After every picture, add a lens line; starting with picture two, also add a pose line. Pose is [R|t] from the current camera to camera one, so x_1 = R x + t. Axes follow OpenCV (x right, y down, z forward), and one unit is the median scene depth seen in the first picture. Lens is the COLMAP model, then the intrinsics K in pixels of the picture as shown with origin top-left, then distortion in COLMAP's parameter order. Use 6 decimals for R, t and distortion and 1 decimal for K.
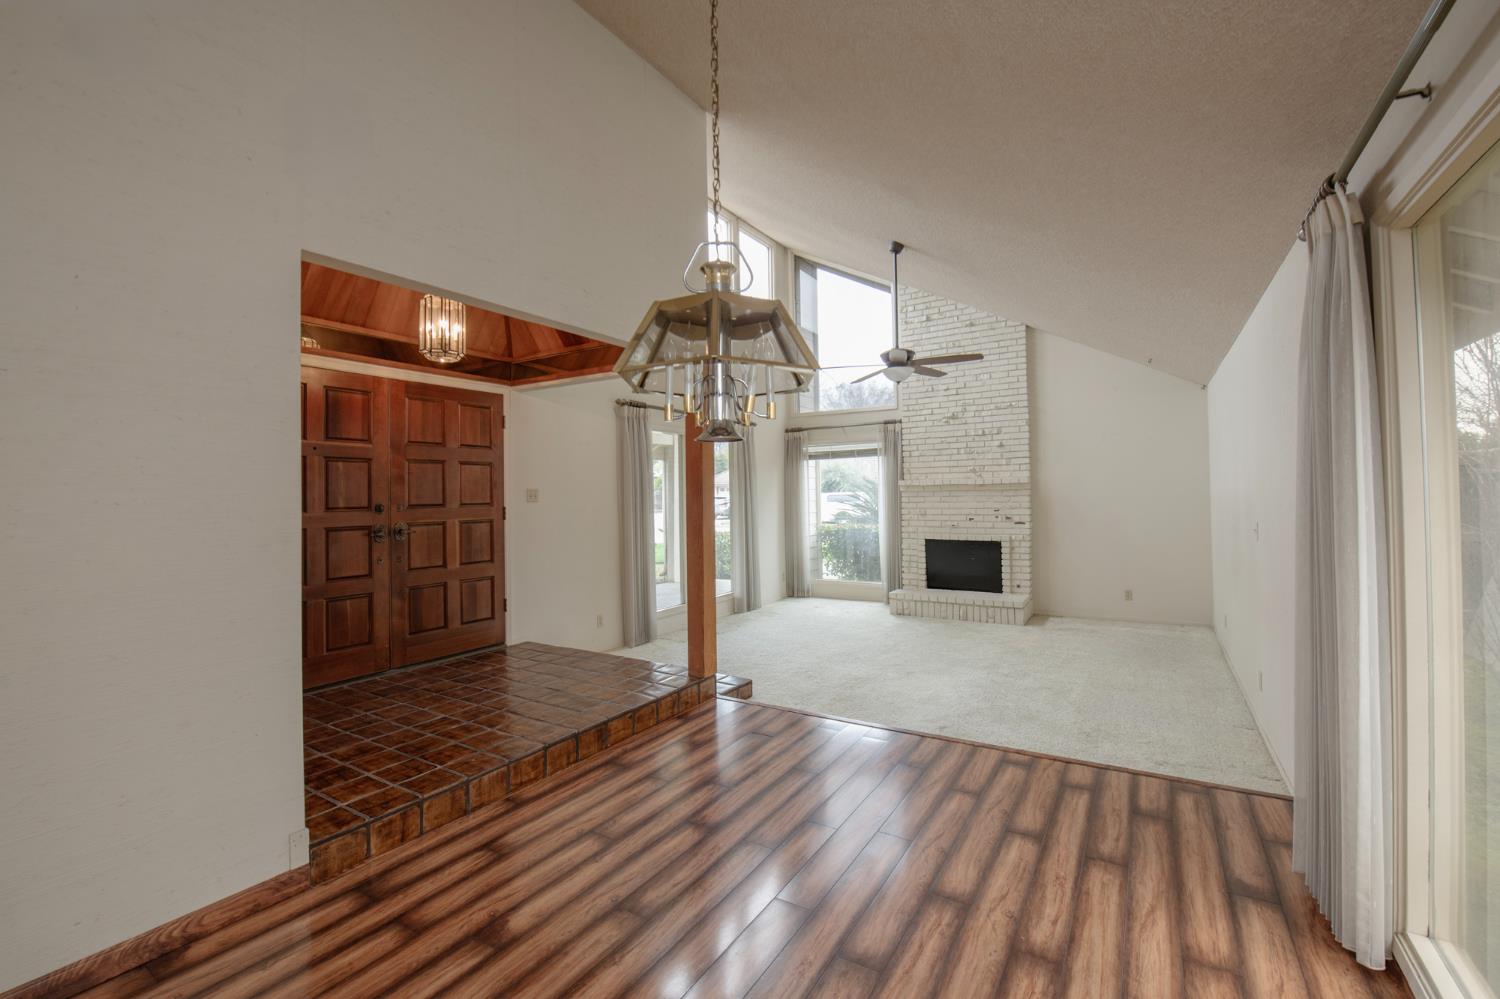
lens RADIAL K [[614.1, 0, 762.3], [0, 614.1, 497.4], [0, 0, 1]] dist [-0.003805, 0.000020]
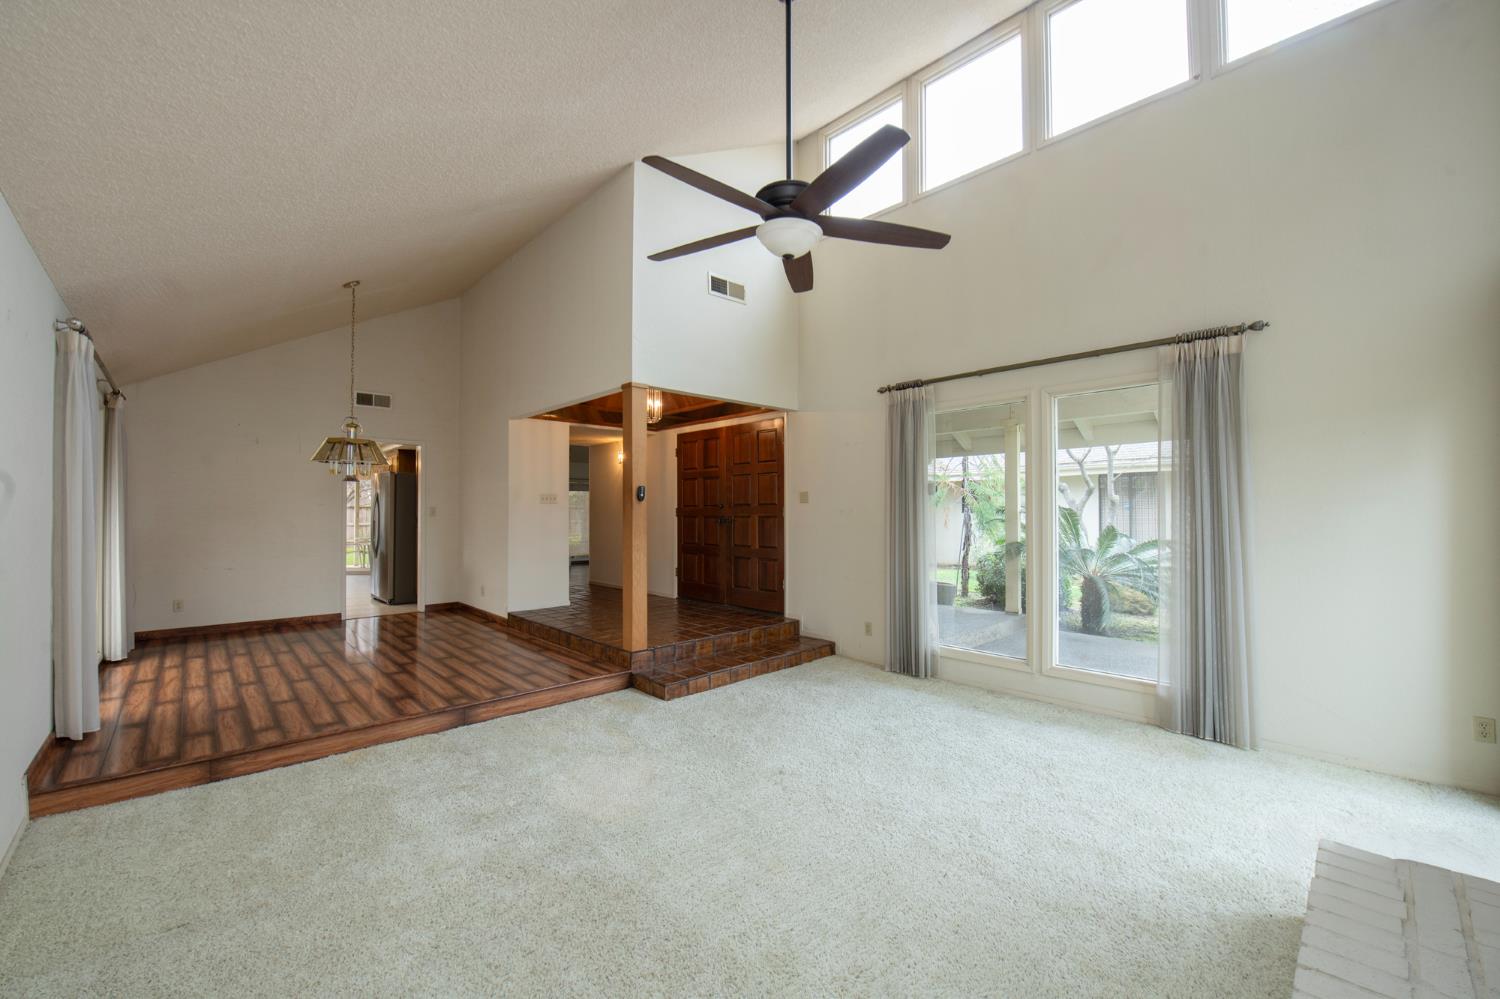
lens RADIAL K [[614.1, 0, 762.8], [0, 614.1, 498.8], [0, 0, 1]] dist [-0.003805, 0.000020]
pose [[-0.255728, 0.000205, -0.966749, 1.517270], [0.006022, 0.999981, -0.001381, 0.001802], [0.966730, -0.006175, -0.255725, 2.385656]]
